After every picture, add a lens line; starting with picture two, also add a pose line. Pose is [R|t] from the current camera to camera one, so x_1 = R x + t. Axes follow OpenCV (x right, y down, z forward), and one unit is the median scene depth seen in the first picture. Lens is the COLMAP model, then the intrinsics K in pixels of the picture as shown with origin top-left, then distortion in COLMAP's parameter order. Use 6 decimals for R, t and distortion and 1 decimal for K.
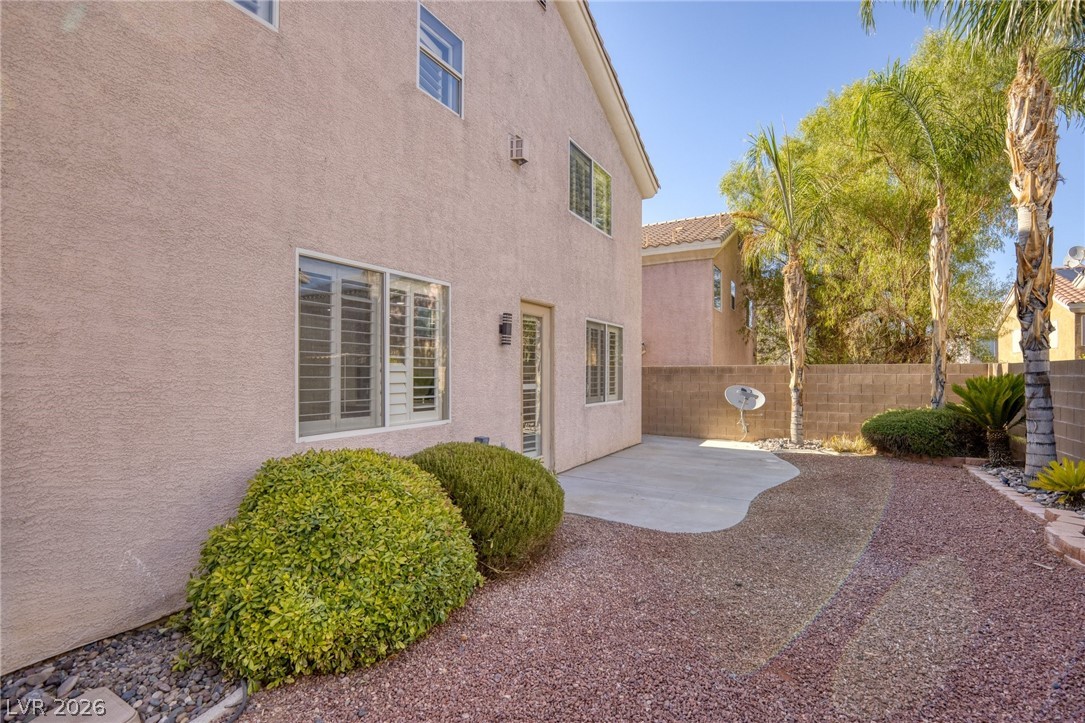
lens RADIAL K [[488.0, 0, 543.0], [0, 488.0, 364.9], [0, 0, 1]] dist [0.008799, -0.001332]
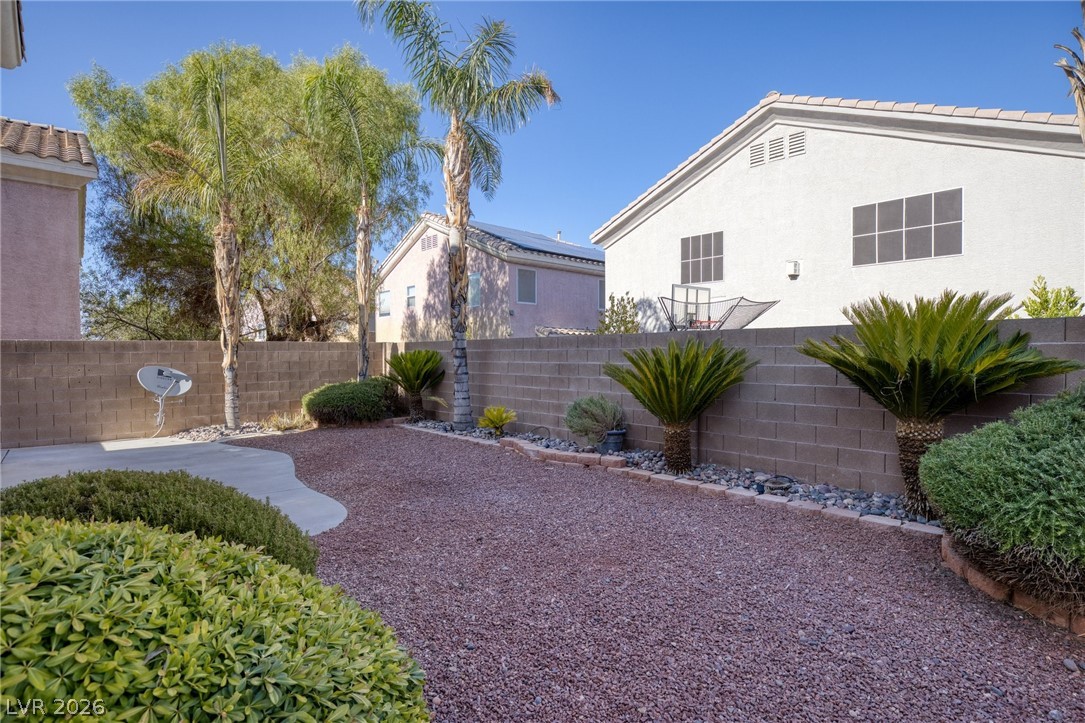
lens RADIAL K [[514.0, 0, 563.1], [0, 514.0, 352.3], [0, 0, 1]] dist [0.002434, -0.000187]
pose [[0.383687, -0.003969, 0.923455, -0.115981], [-0.011410, 0.999894, 0.009038, 0.005338], [-0.923393, -0.014004, 0.383601, 0.081741]]
